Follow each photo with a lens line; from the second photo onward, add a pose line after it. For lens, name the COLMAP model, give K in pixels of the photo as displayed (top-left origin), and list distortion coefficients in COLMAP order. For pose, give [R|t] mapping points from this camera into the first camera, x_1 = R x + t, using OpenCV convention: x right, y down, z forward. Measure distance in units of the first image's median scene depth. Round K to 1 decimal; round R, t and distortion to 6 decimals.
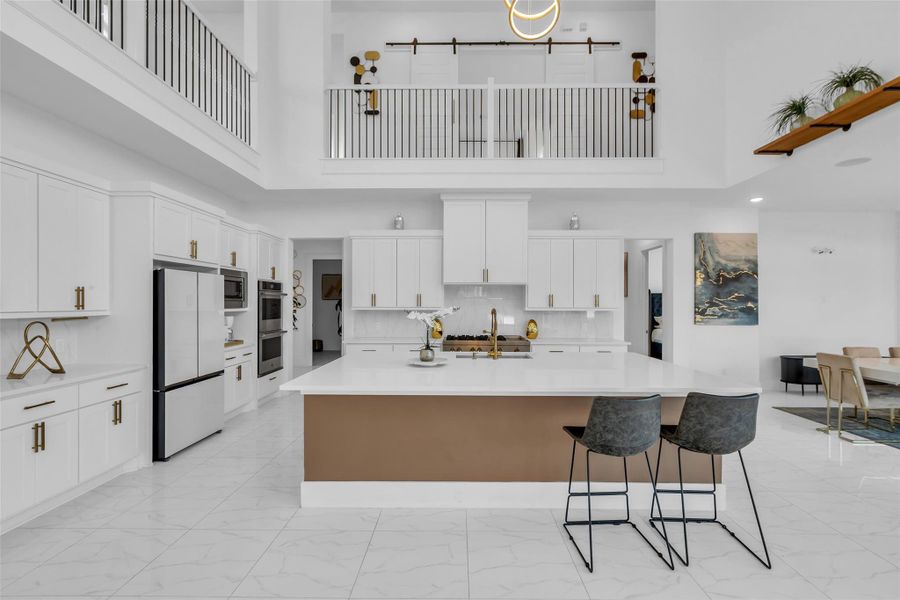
lens RADIAL K [[401.5, 0, 448.7], [0, 401.5, 301.7], [0, 0, 1]] dist [-0.005451, -0.000125]
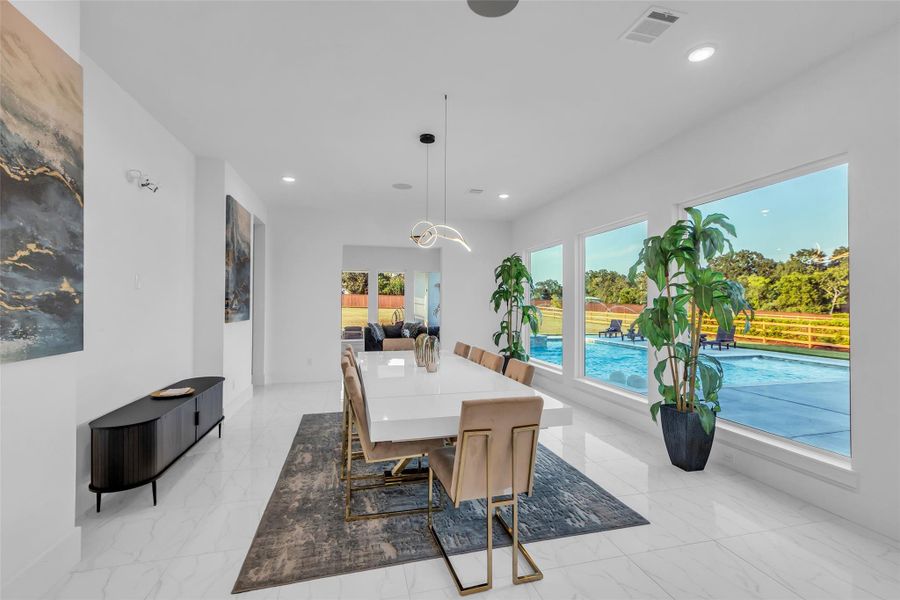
lens RADIAL K [[401.5, 0, 451.9], [0, 401.5, 298.0], [0, 0, 1]] dist [-0.005451, -0.000125]
pose [[-0.267092, 0.010193, 0.963617, 0.381842], [0.013289, 0.999888, -0.006893, 0.021926], [-0.963579, 0.010965, -0.267197, 0.798972]]
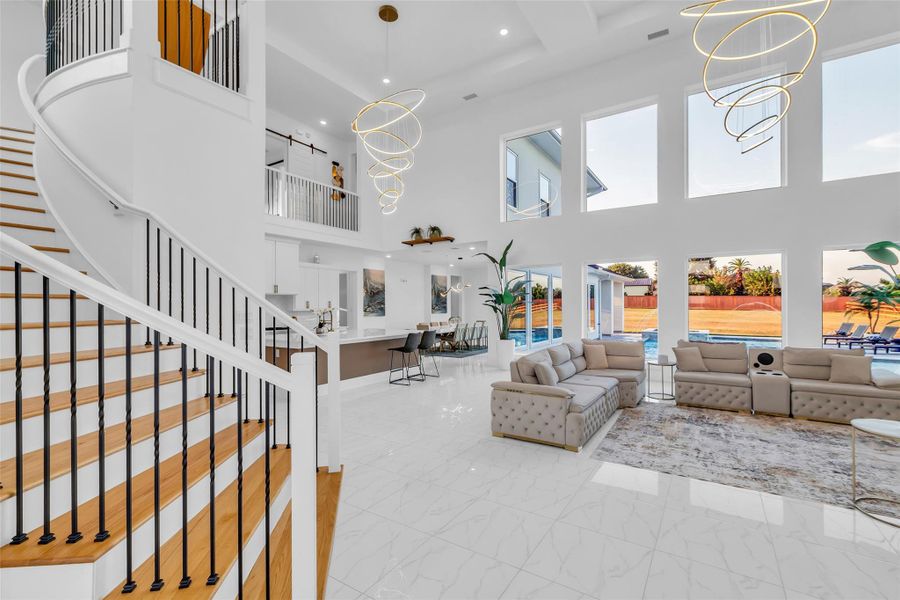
lens RADIAL K [[401.5, 0, 449.3], [0, 401.5, 301.0], [0, 0, 1]] dist [-0.005451, -0.000125]
pose [[0.529498, 0.002366, 0.848308, -0.791389], [0.005356, 0.999967, -0.006132, -0.003910], [-0.848294, 0.007790, 0.529468, -0.363410]]
